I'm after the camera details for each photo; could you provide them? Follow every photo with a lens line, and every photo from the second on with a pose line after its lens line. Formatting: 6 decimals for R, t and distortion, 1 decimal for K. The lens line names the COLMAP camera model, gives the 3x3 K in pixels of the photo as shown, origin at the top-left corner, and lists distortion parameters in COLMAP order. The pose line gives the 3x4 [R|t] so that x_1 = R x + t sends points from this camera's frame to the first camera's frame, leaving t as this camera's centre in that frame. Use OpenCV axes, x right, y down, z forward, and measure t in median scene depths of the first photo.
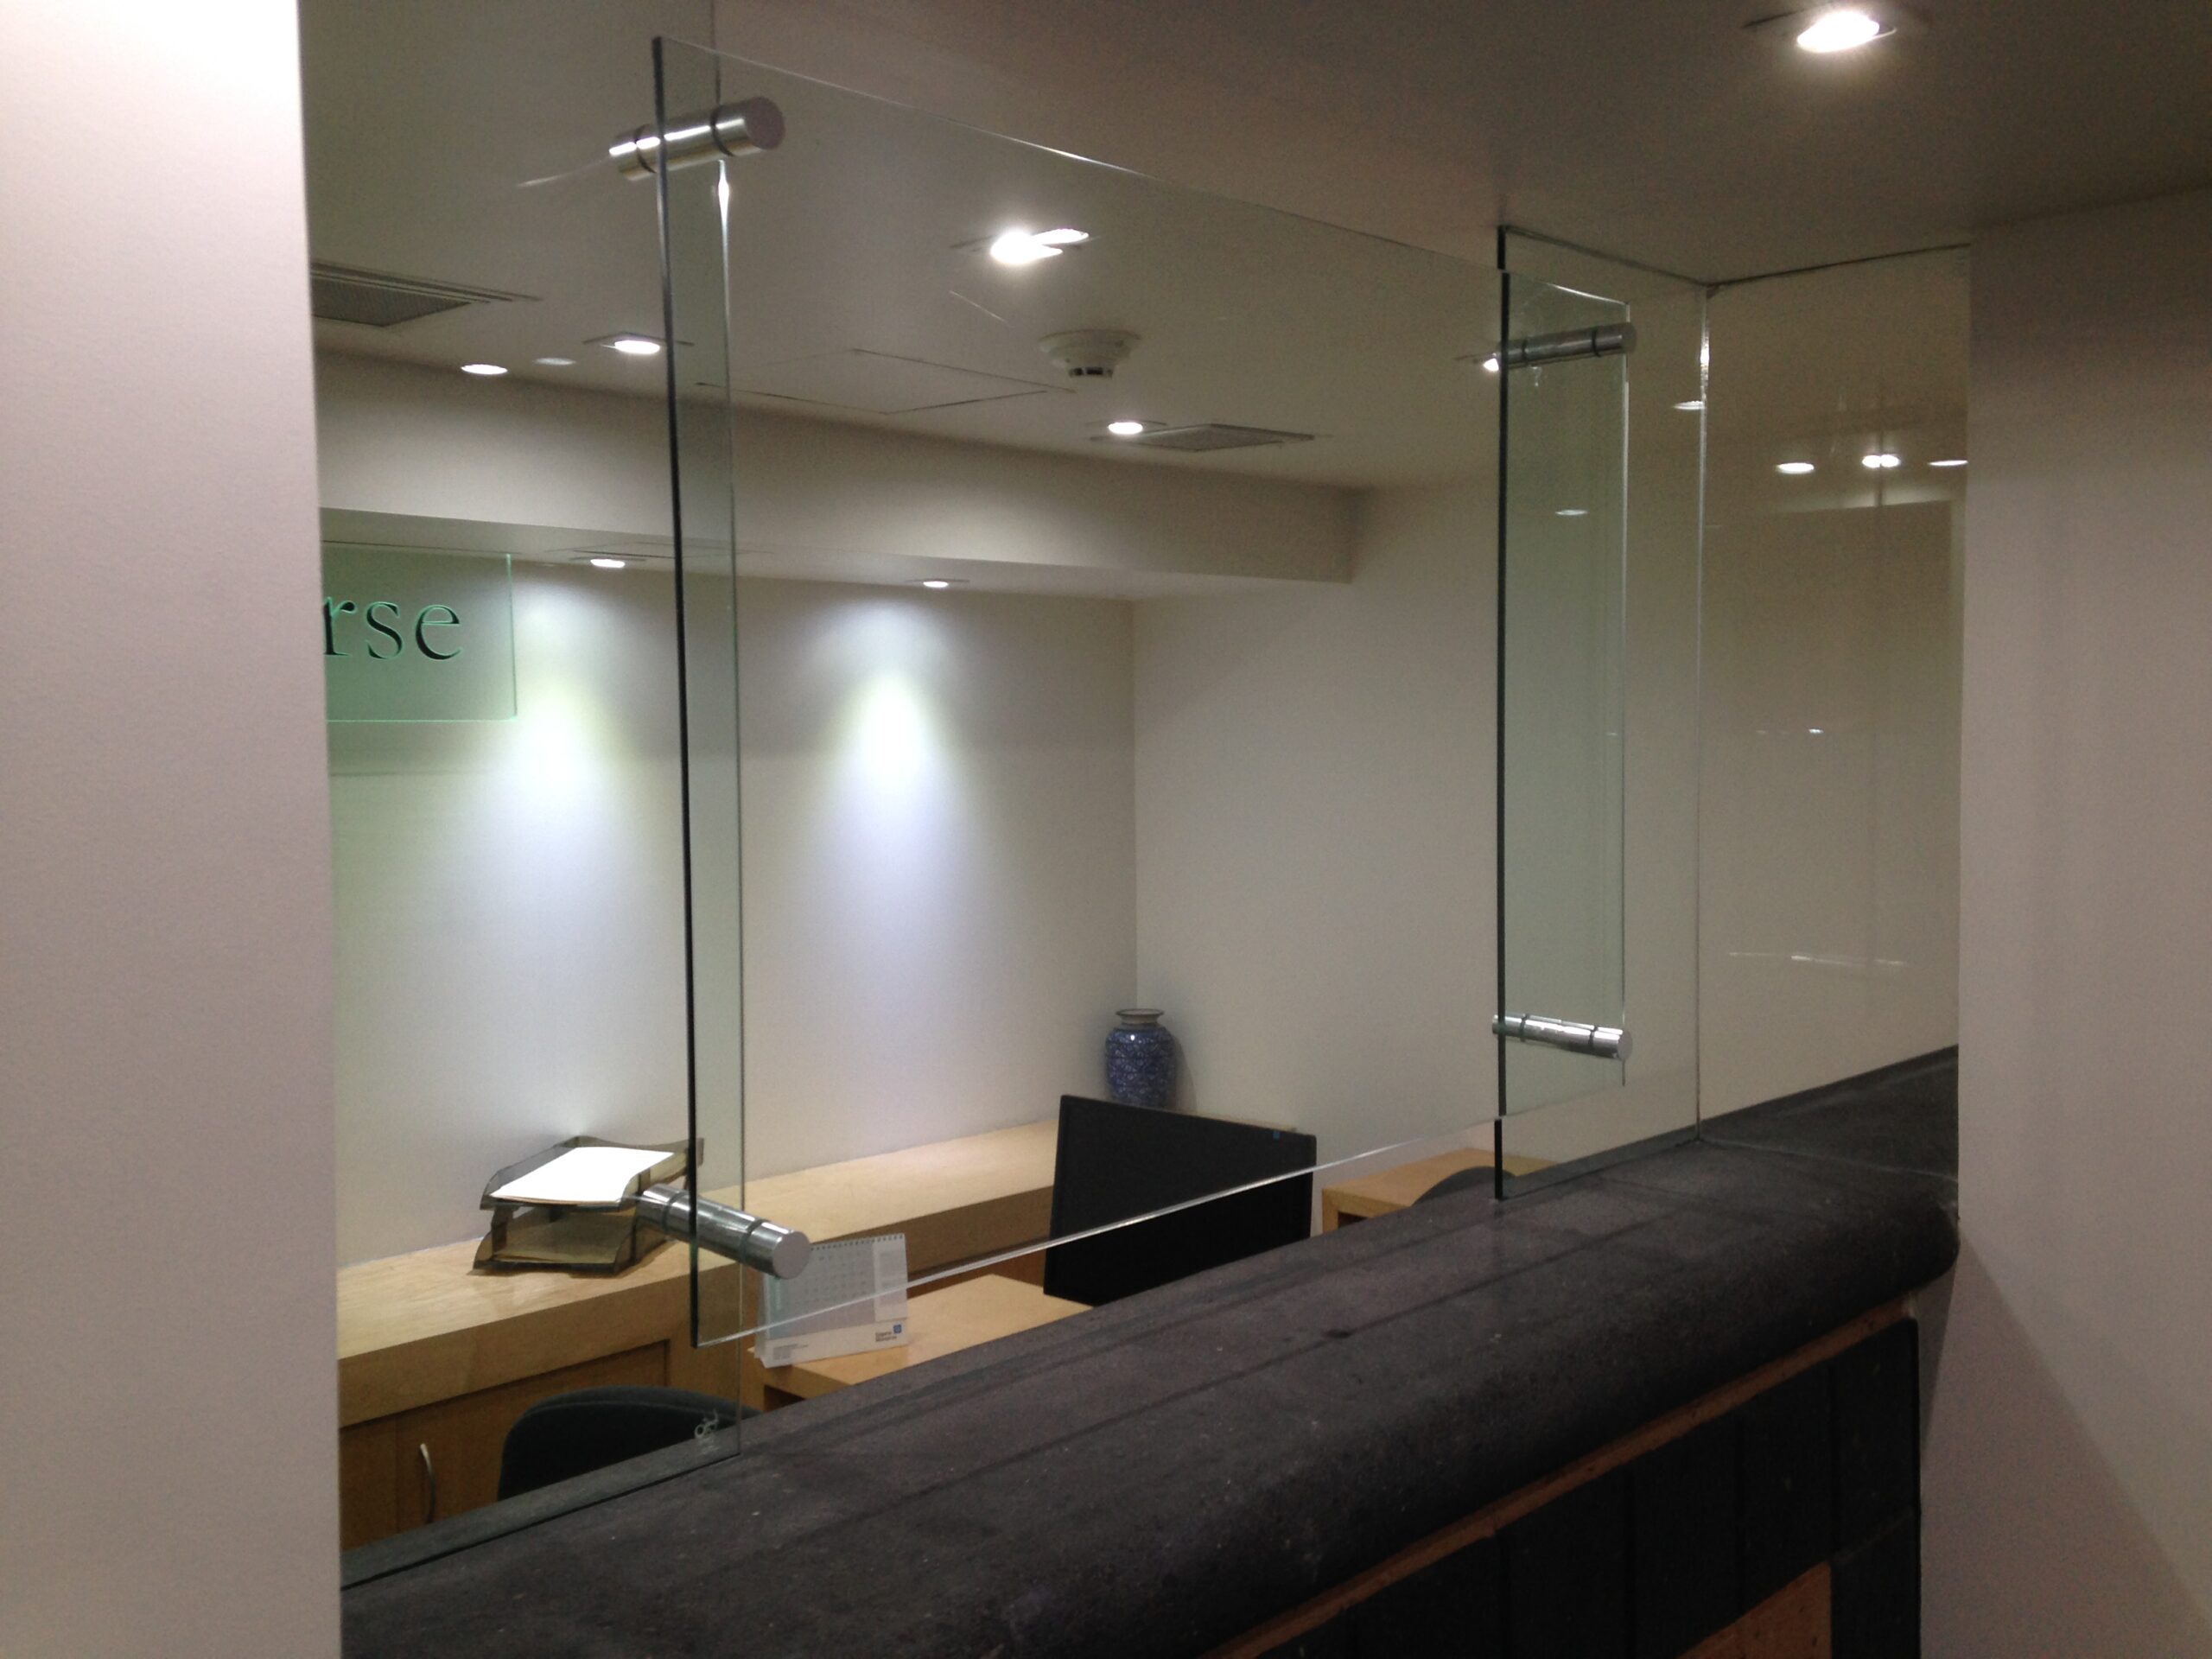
lens RADIAL K [[2038.8, 0, 1095.7], [0, 2038.8, 834.1], [0, 0, 1]] dist [0.075879, 0.000000]
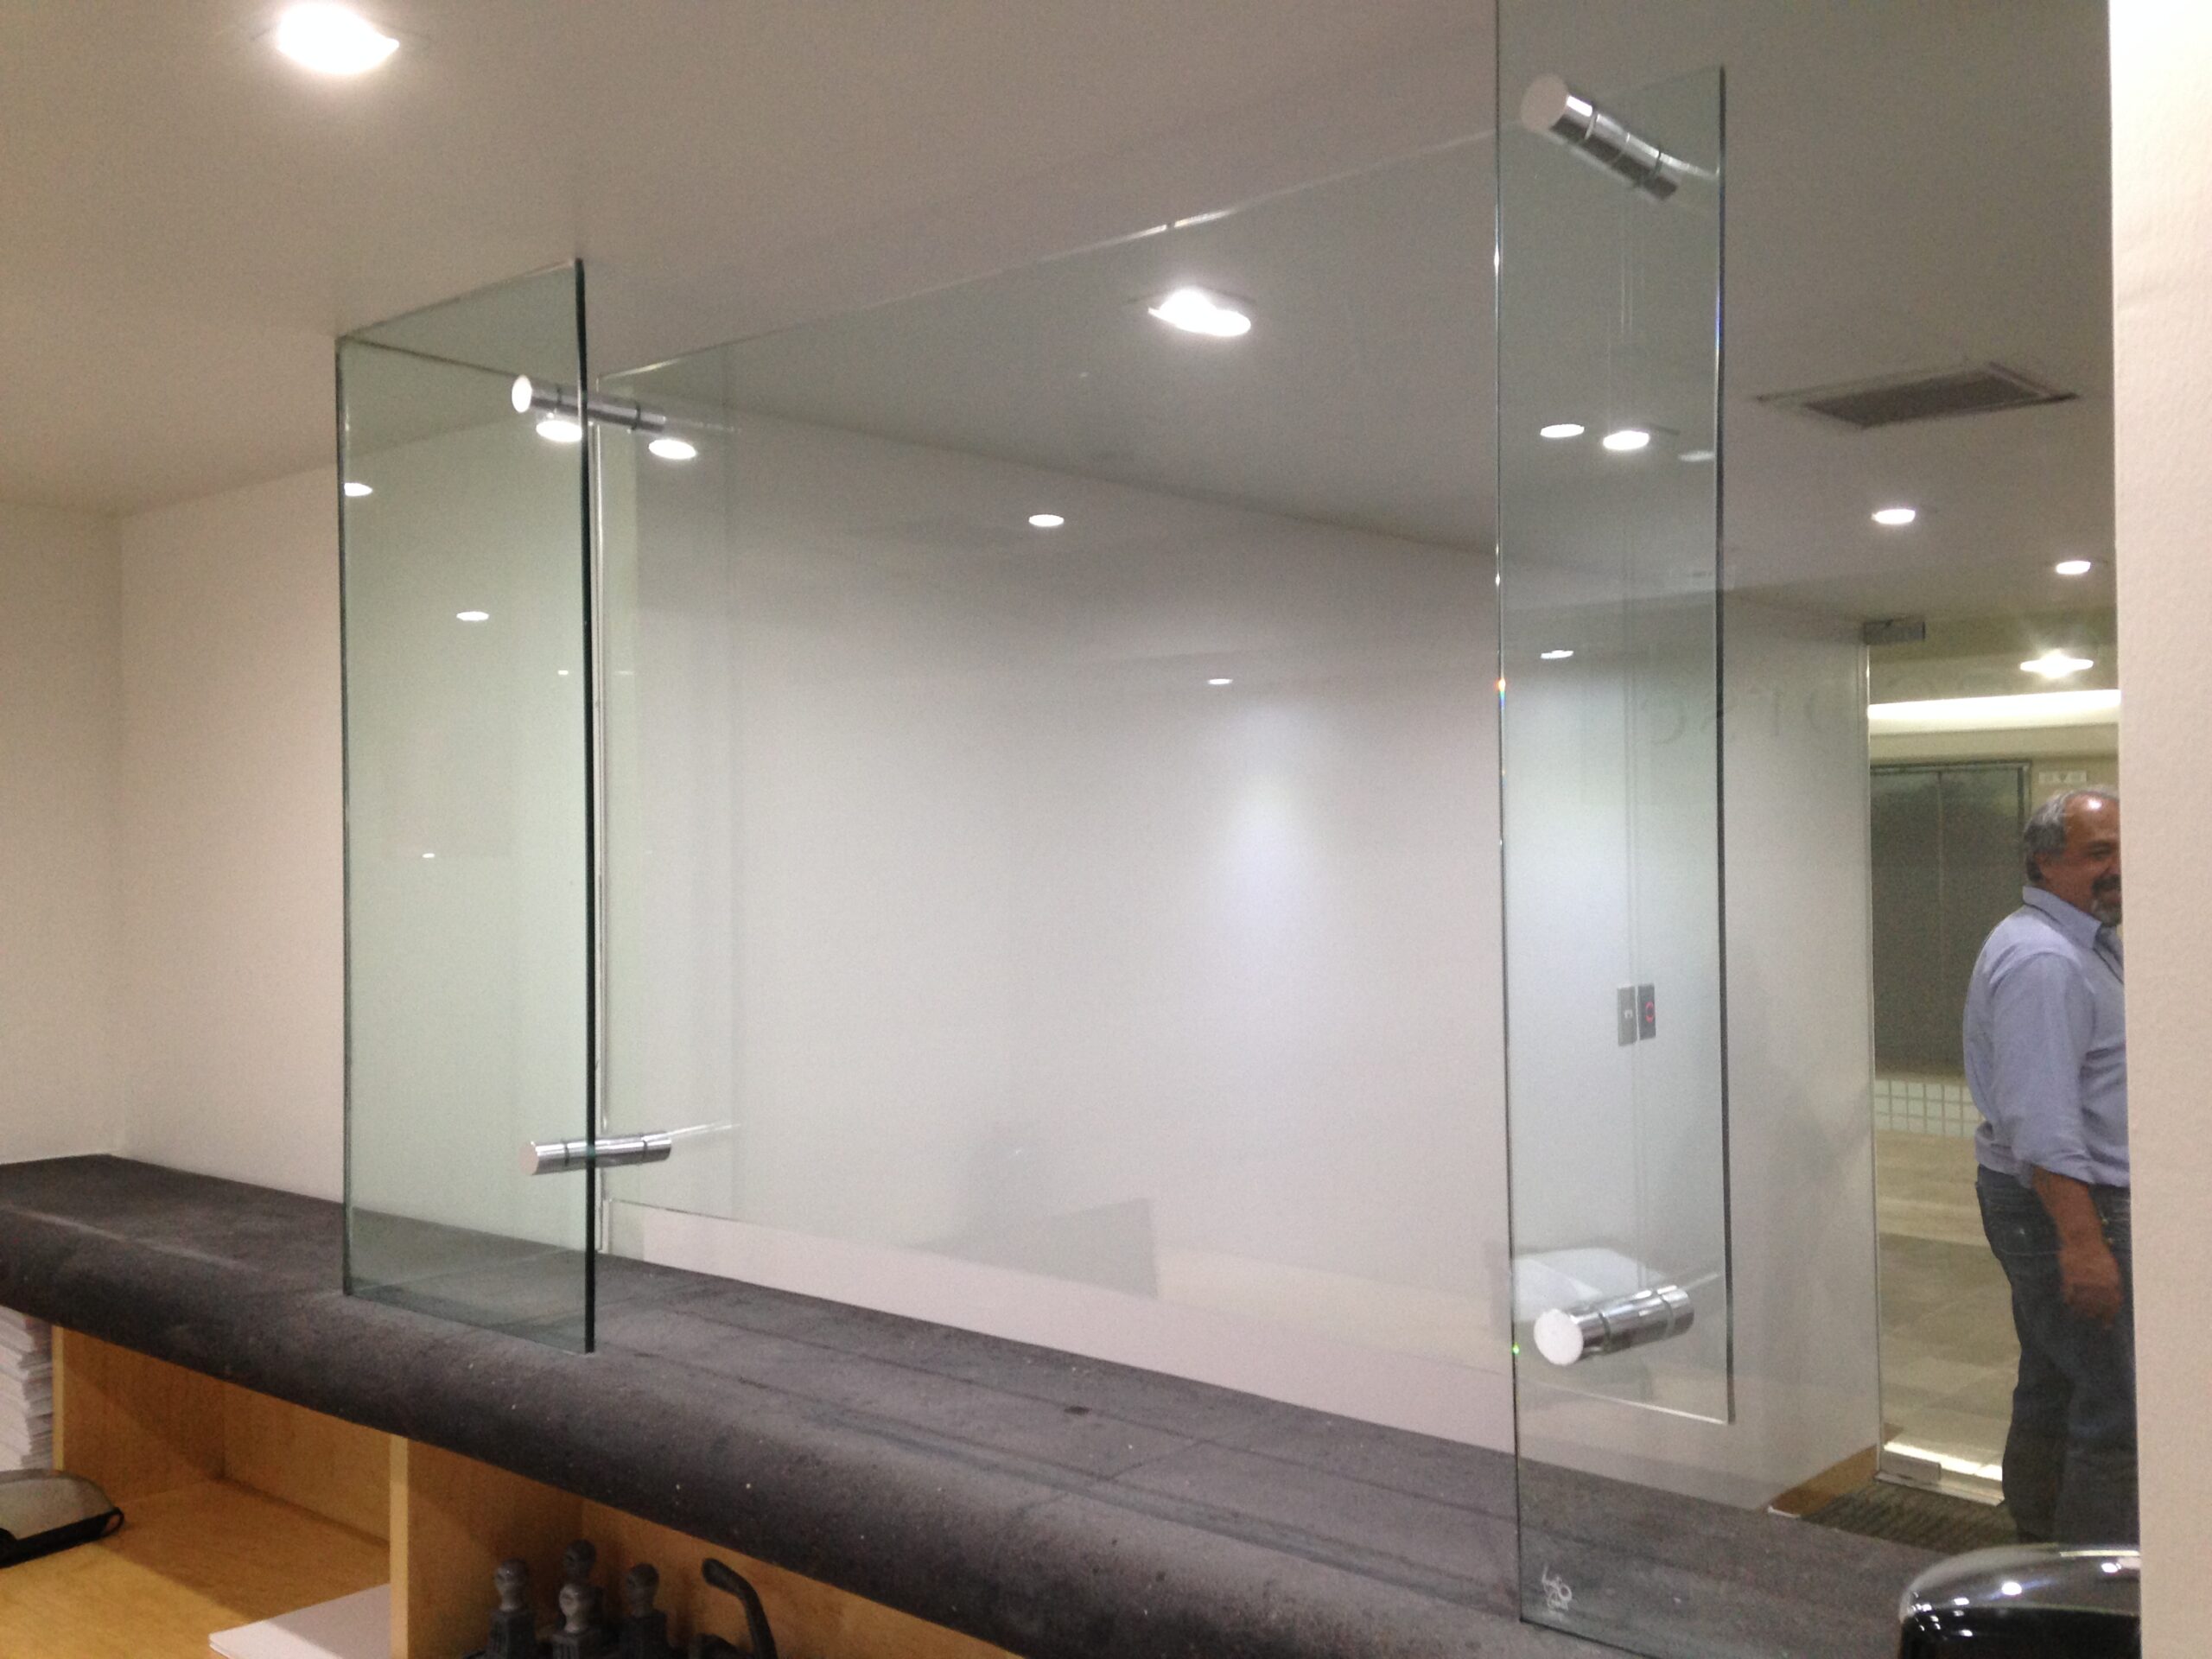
lens RADIAL K [[2038.8, 0, 1108.5], [0, 2038.8, 841.5], [0, 0, 1]] dist [0.075879, 0.000000]
pose [[-0.056581, 0.005226, 0.998384, -0.704287], [0.064038, 0.997946, -0.001595, -0.024057], [-0.996342, 0.063844, -0.056799, 0.819794]]
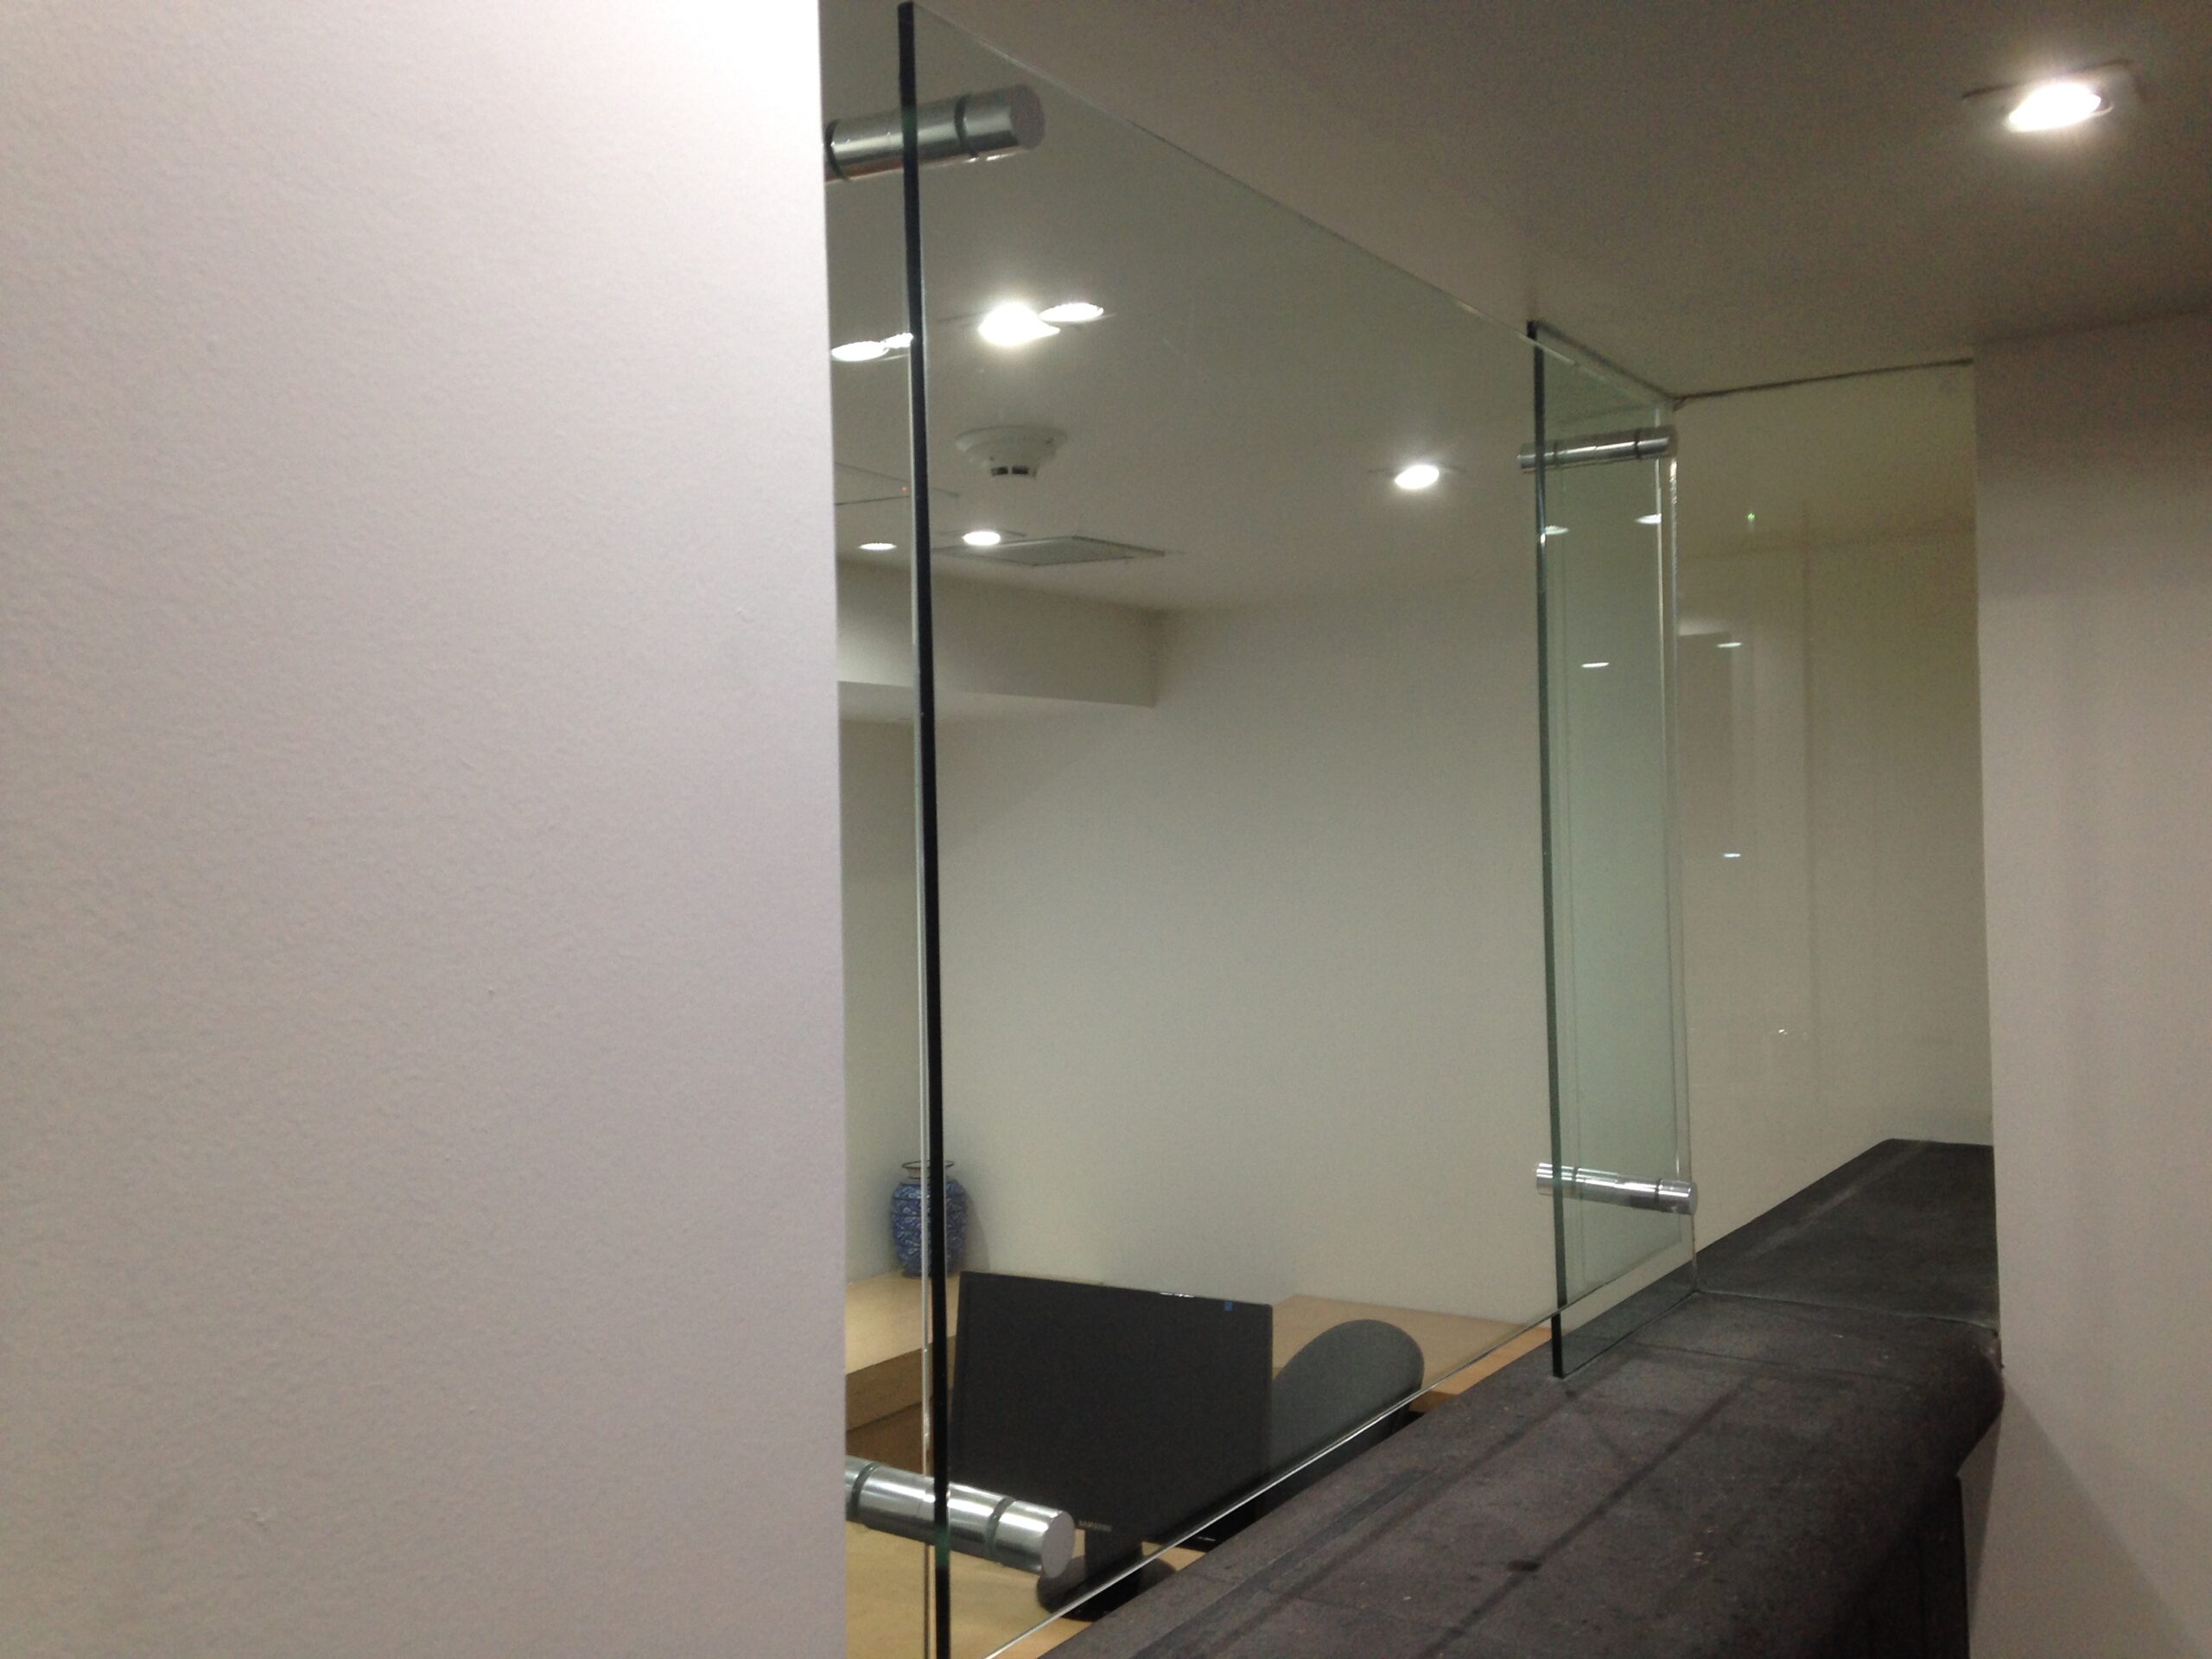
lens RADIAL K [[2038.8, 0, 1122.0], [0, 2038.8, 823.3], [0, 0, 1]] dist [0.075879, 0.000000]
pose [[0.980105, -0.010179, 0.198217, -0.170992], [0.023710, 0.997537, -0.066012, -0.009814], [-0.197057, 0.069398, 0.977933, 0.135401]]
